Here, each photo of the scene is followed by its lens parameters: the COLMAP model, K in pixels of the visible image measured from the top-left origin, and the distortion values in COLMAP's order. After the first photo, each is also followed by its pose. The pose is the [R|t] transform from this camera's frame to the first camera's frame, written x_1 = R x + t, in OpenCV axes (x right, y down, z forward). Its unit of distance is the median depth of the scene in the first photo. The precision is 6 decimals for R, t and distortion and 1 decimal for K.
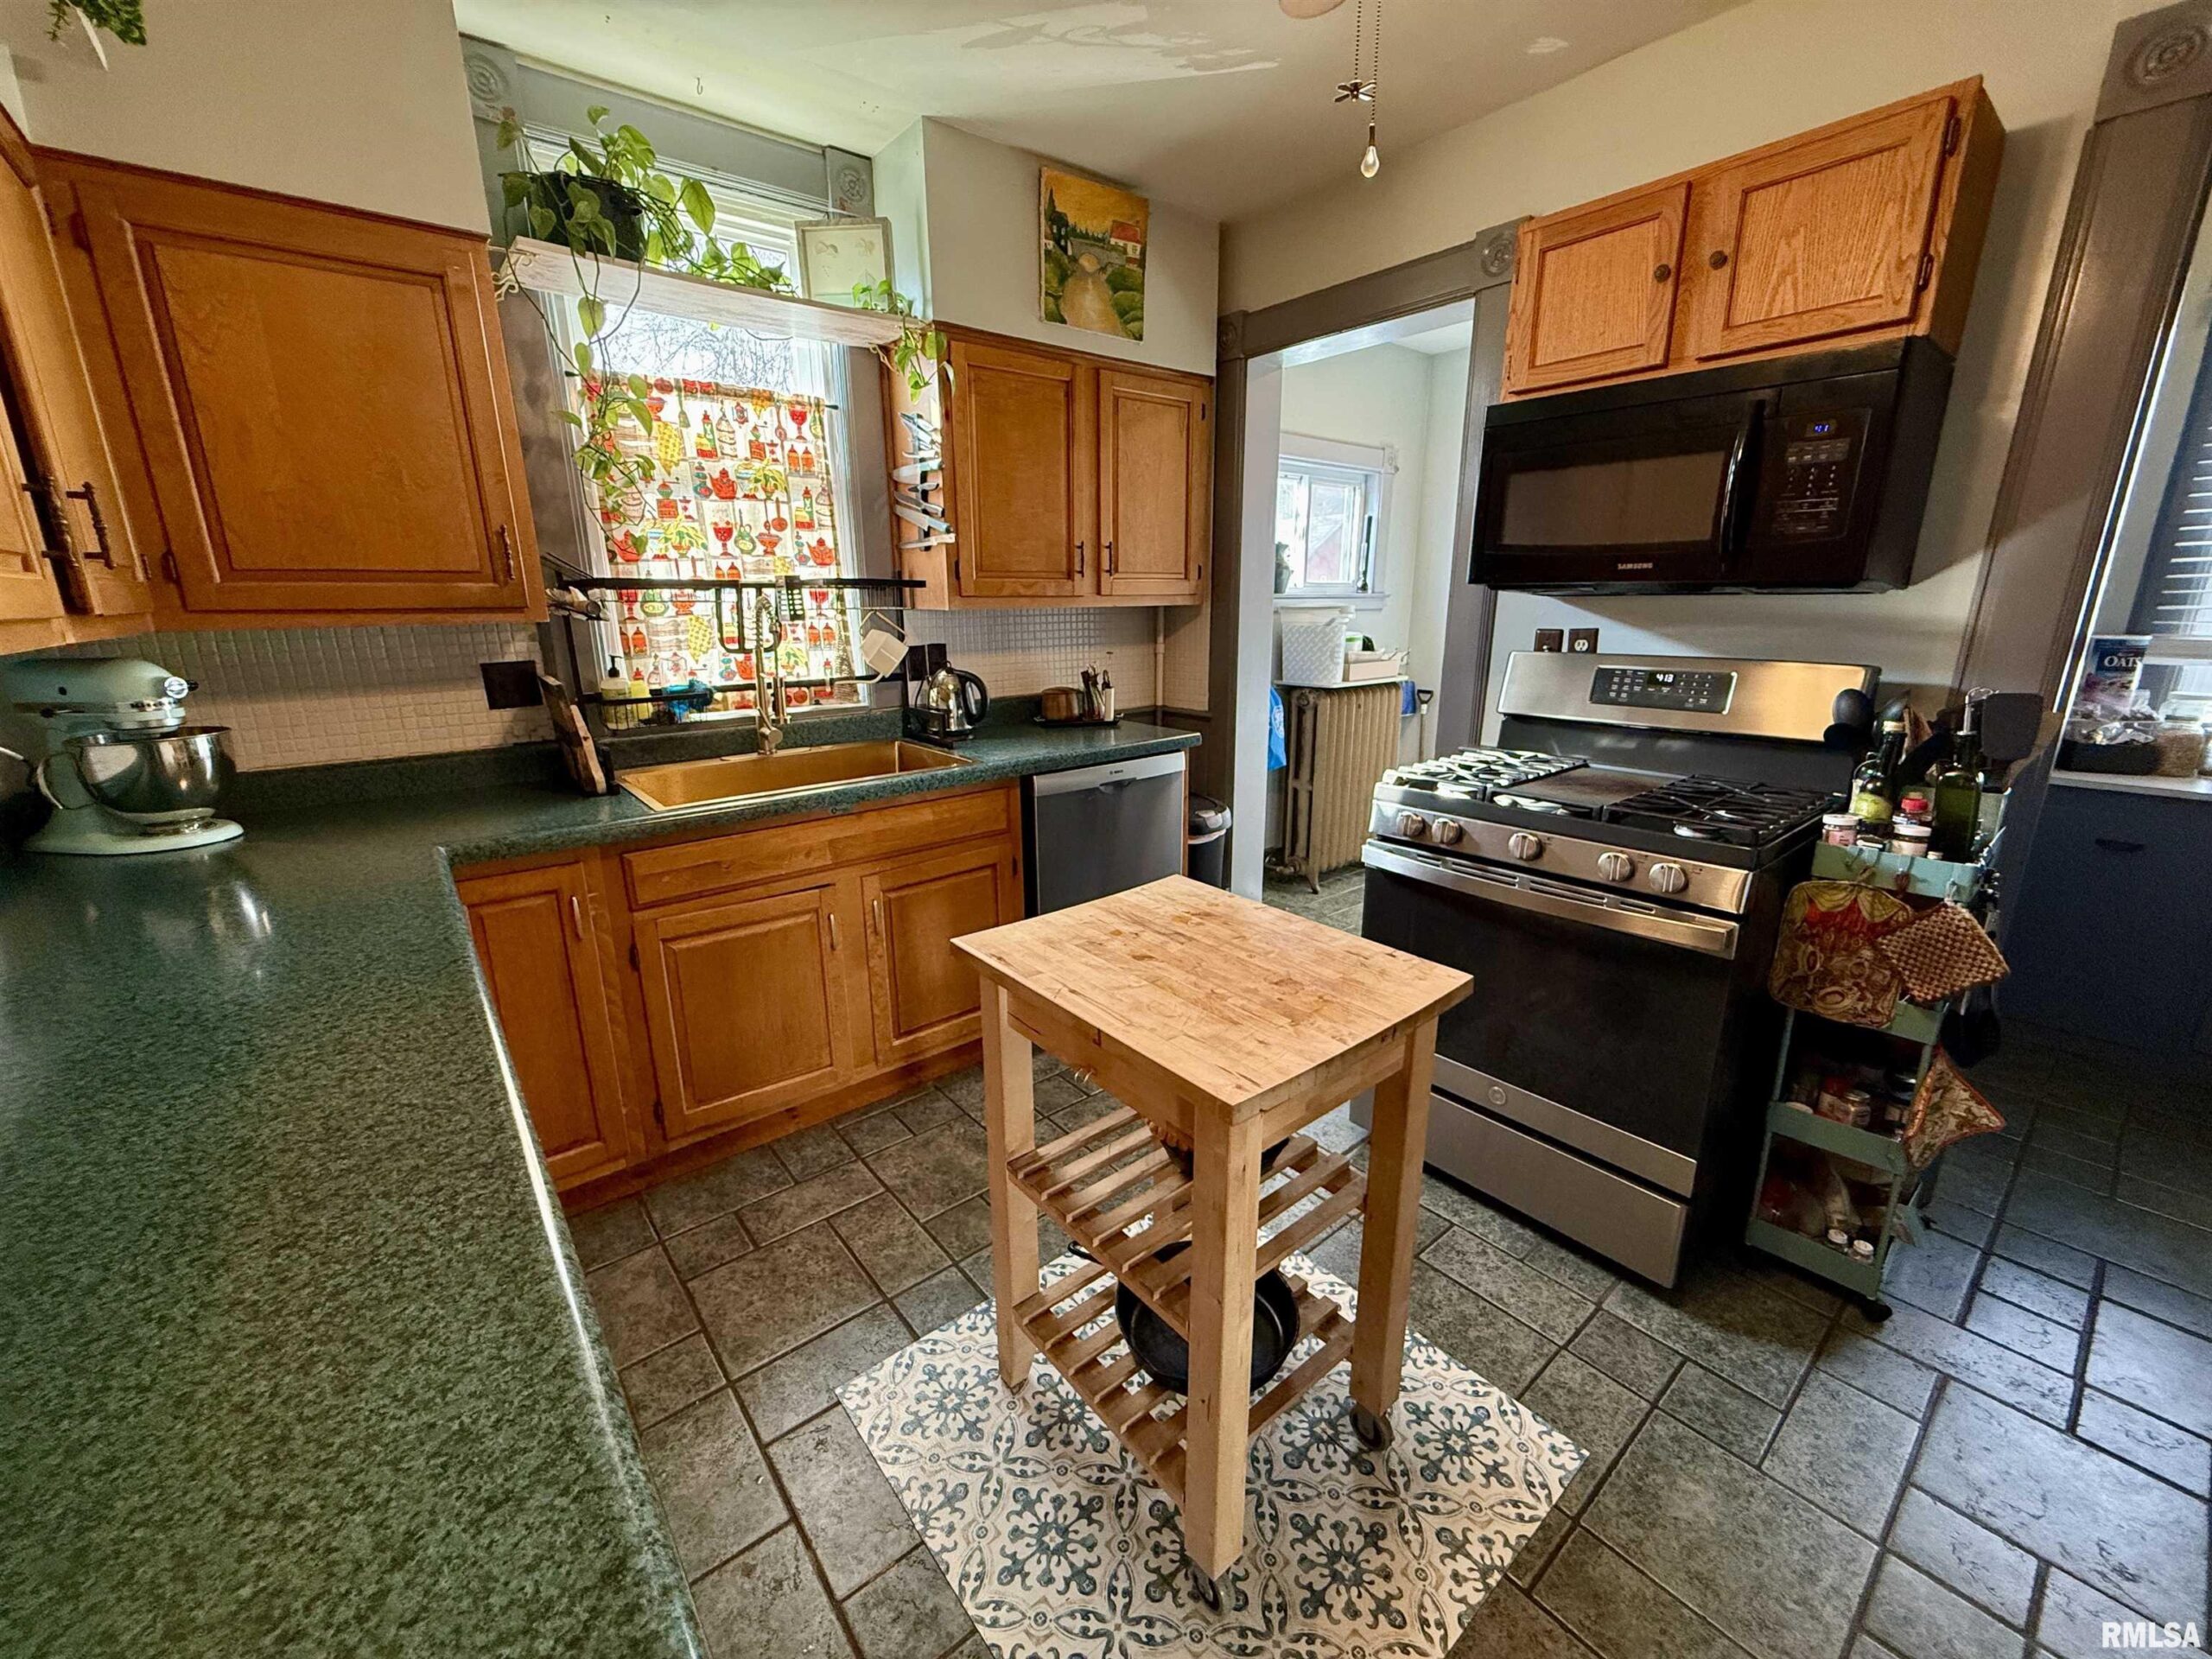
lens RADIAL K [[877.0, 0, 1096.0], [0, 877.0, 824.6], [0, 0, 1]] dist [0.001637, 0.000091]
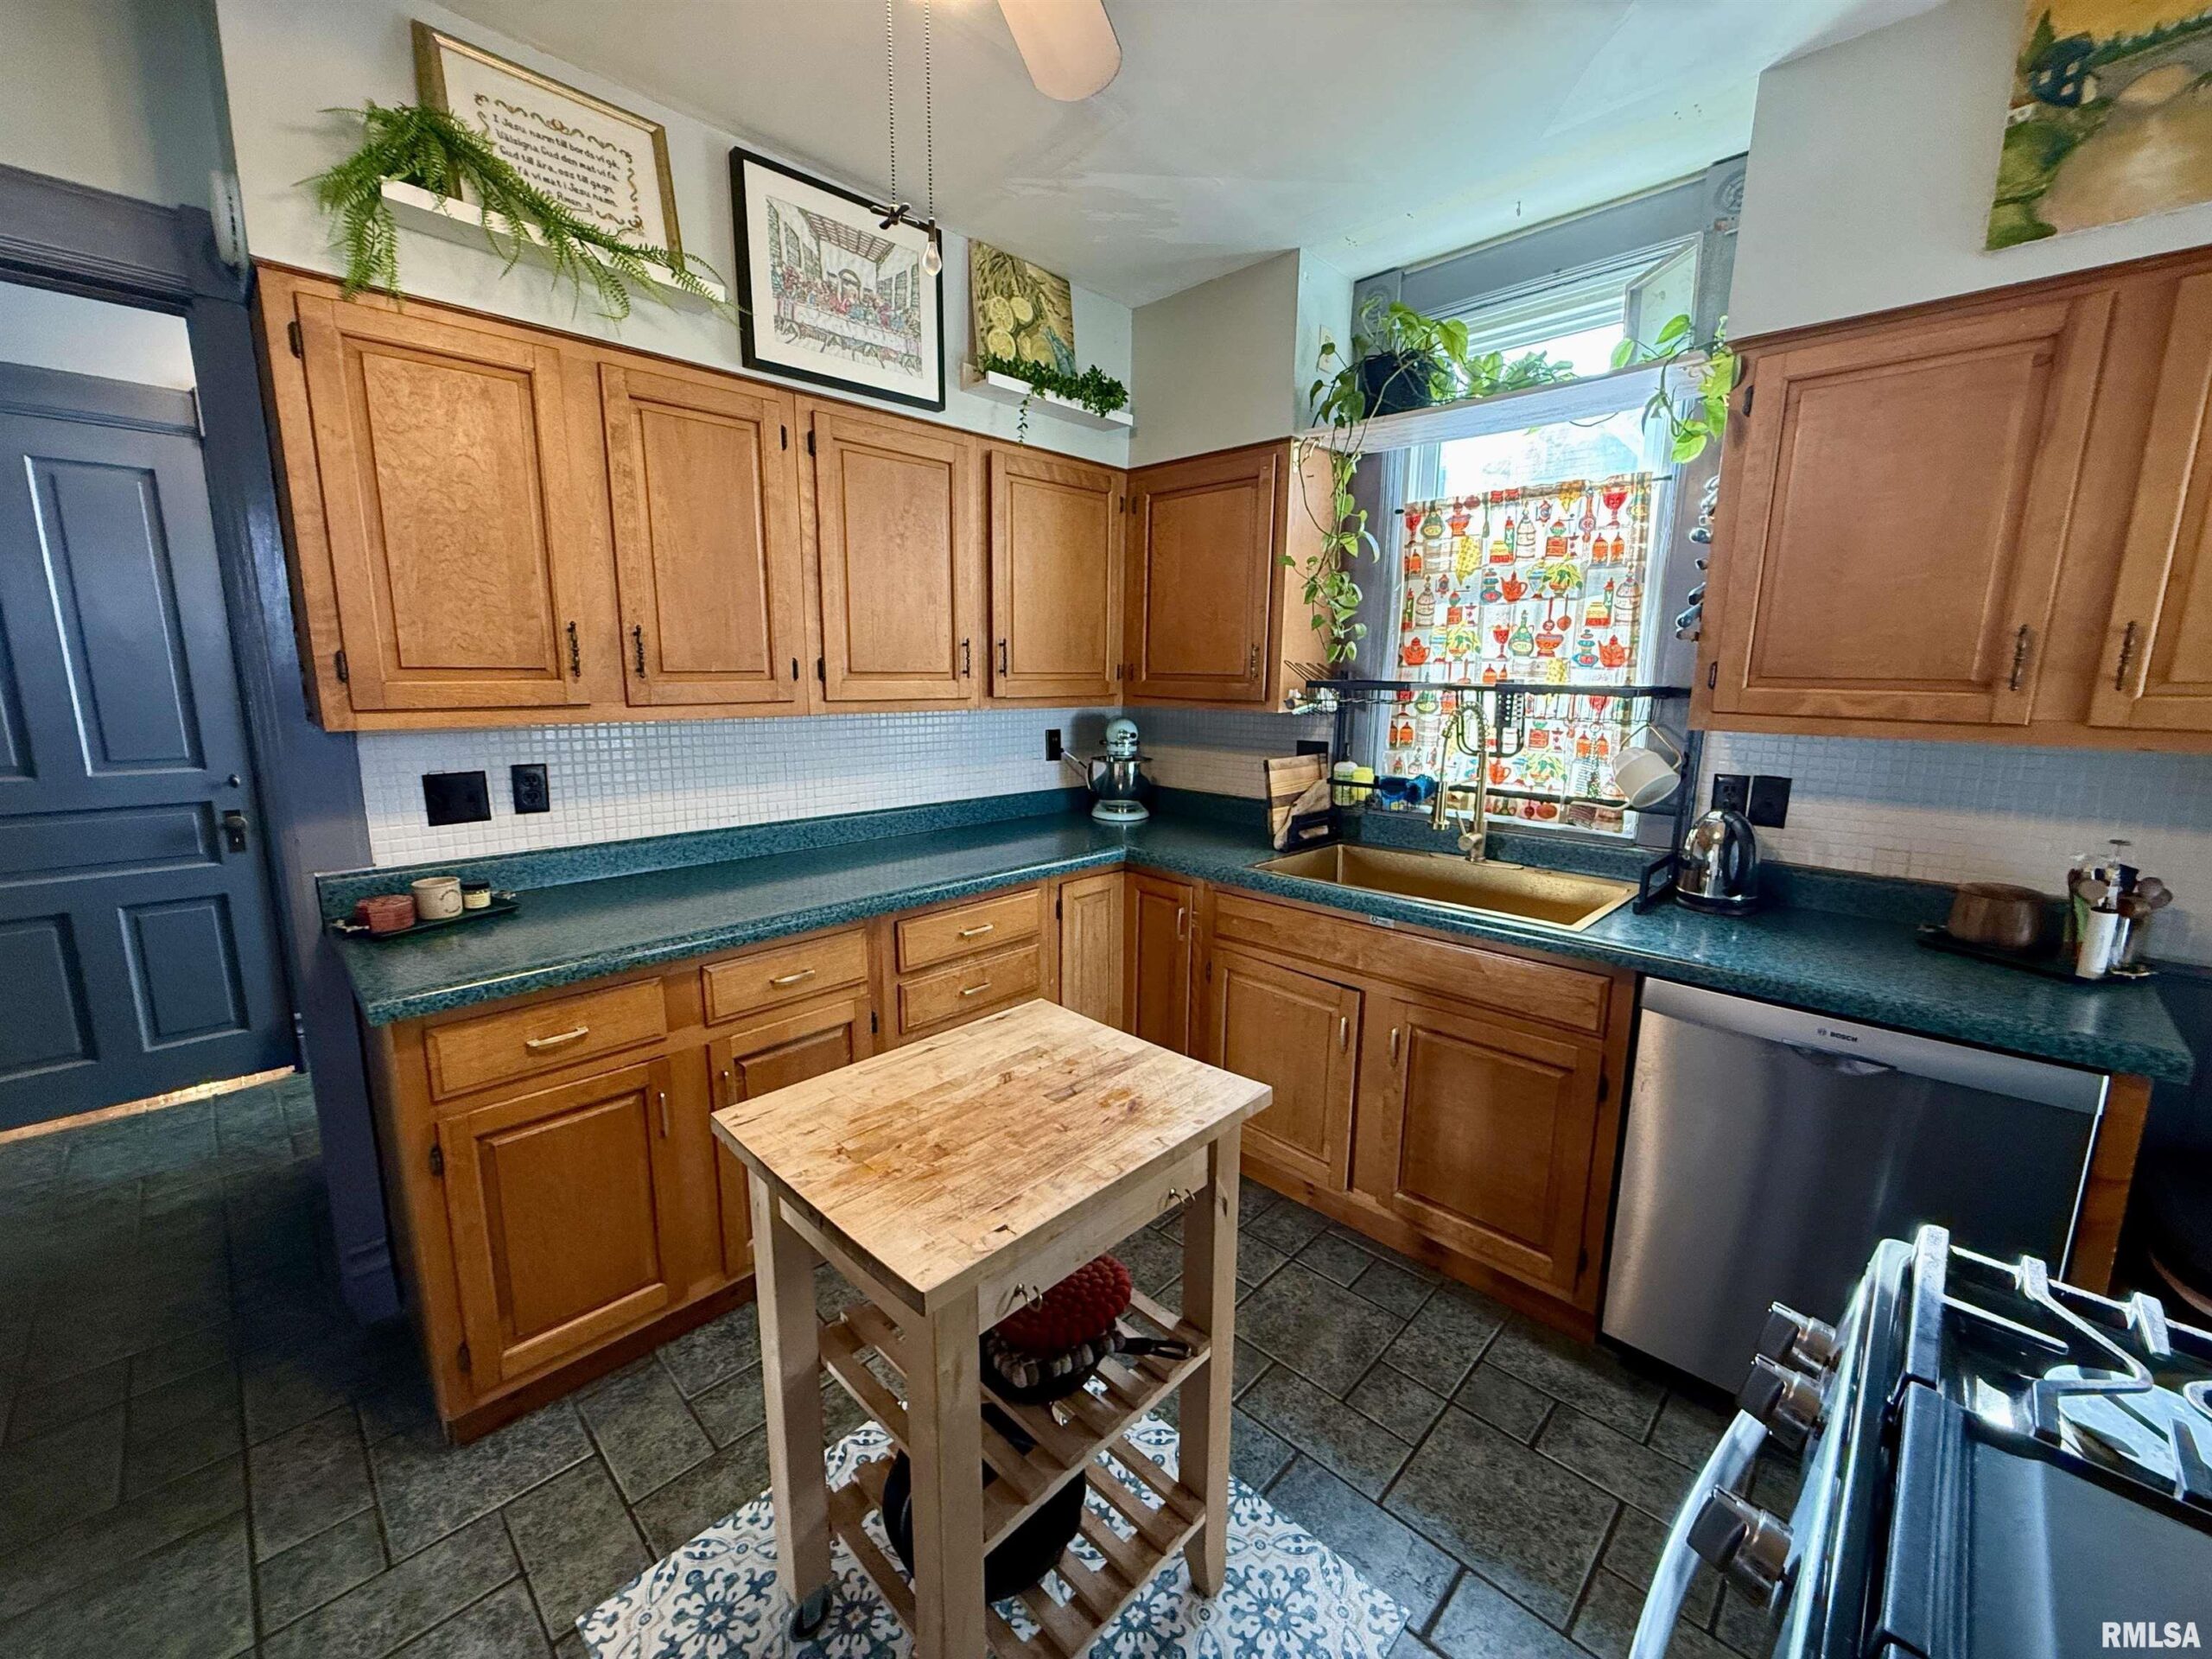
lens RADIAL K [[877.0, 0, 1099.6], [0, 877.0, 826.7], [0, 0, 1]] dist [0.001637, 0.000091]
pose [[0.119402, 0.186170, -0.975235, 0.530436], [-0.266422, 0.952245, 0.149162, -0.158523], [0.956432, 0.242014, 0.163299, 0.471072]]
